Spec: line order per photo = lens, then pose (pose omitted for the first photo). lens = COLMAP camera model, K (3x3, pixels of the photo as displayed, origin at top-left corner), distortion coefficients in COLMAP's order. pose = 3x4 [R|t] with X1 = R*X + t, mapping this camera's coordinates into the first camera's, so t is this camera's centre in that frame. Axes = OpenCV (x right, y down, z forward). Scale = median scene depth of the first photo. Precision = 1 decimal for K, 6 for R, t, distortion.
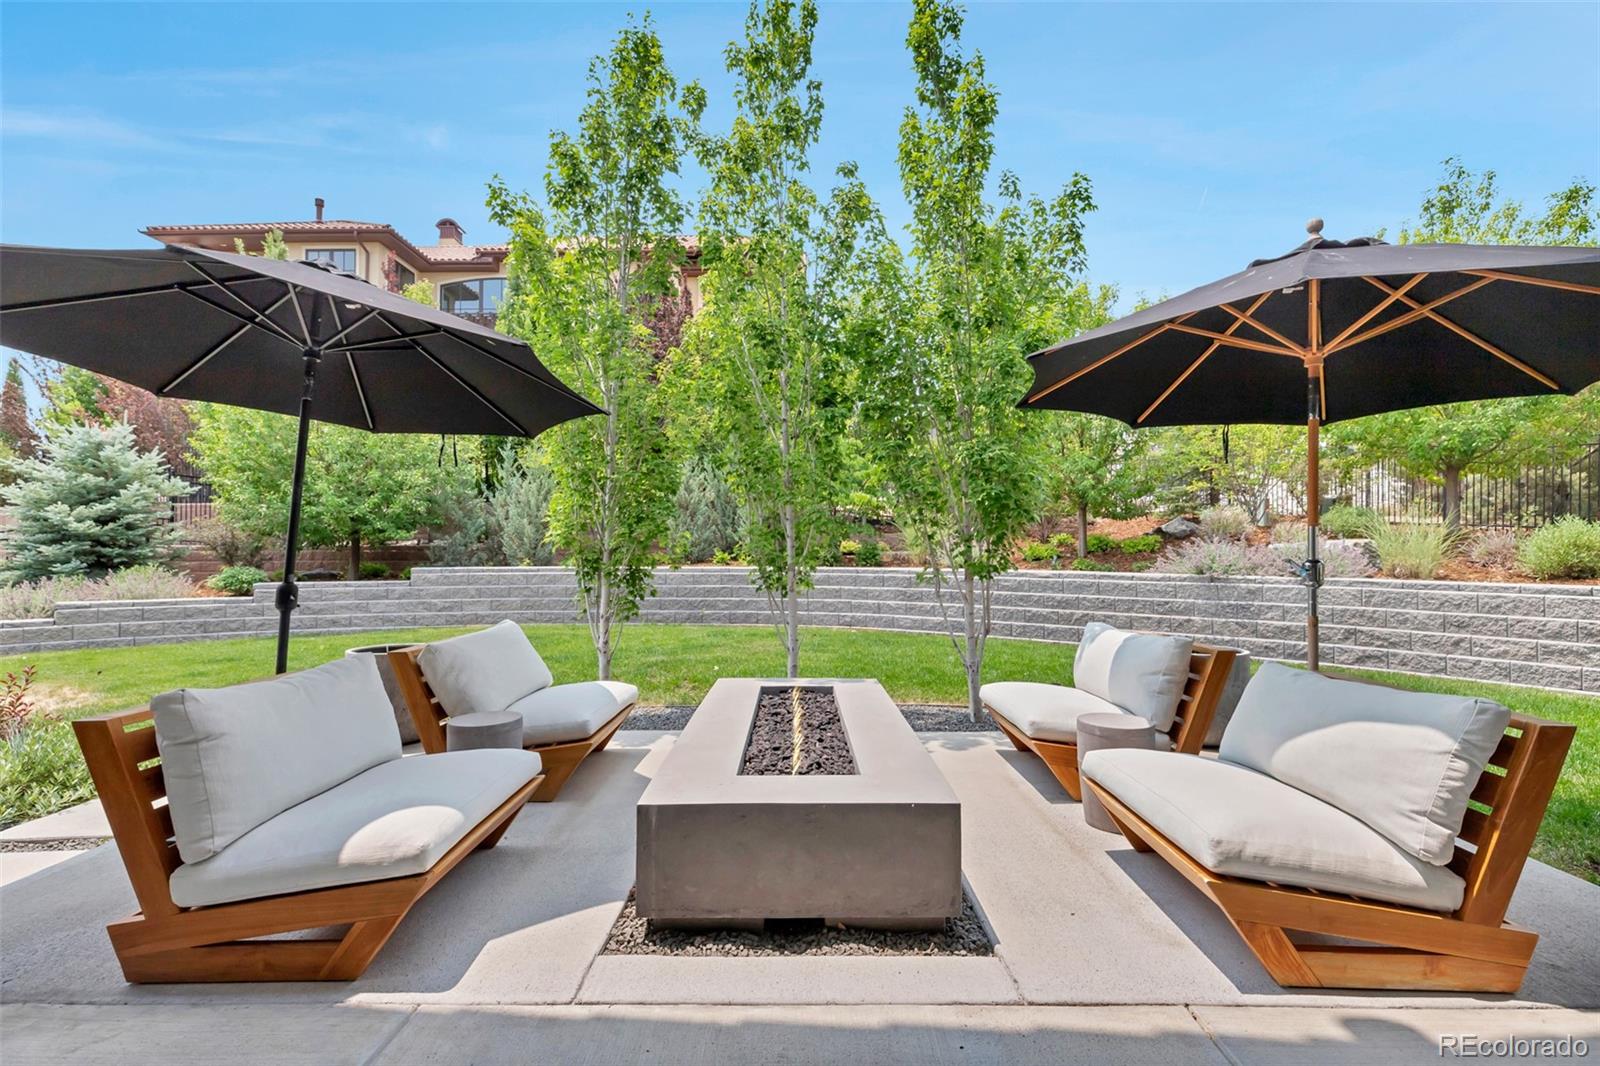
lens RADIAL K [[727.0, 0, 797.9], [0, 727.0, 535.0], [0, 0, 1]] dist [0.003193, 0.000432]
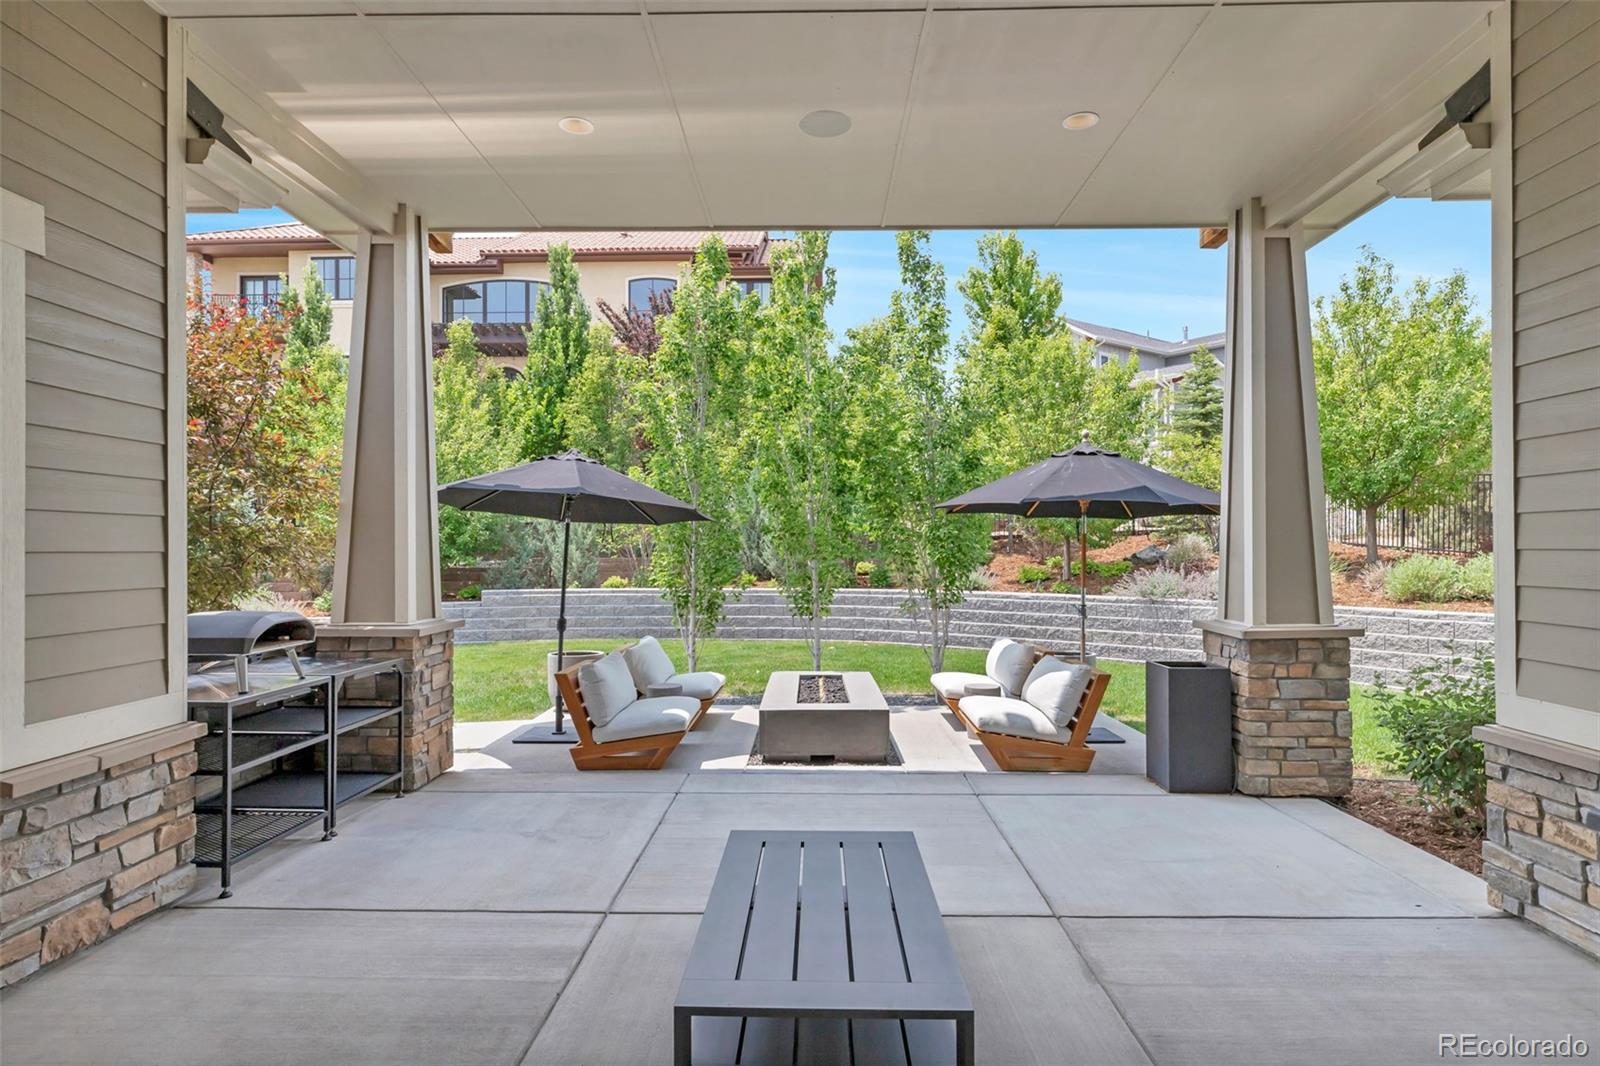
lens RADIAL K [[874.8, 0, 800.5], [0, 874.8, 545.6], [0, 0, 1]] dist [-0.002014, -0.000578]
pose [[0.999883, -0.003604, -0.014873, -0.009311], [0.003825, 0.999882, 0.014867, -0.065670], [0.014818, -0.014922, 0.999779, -0.551285]]
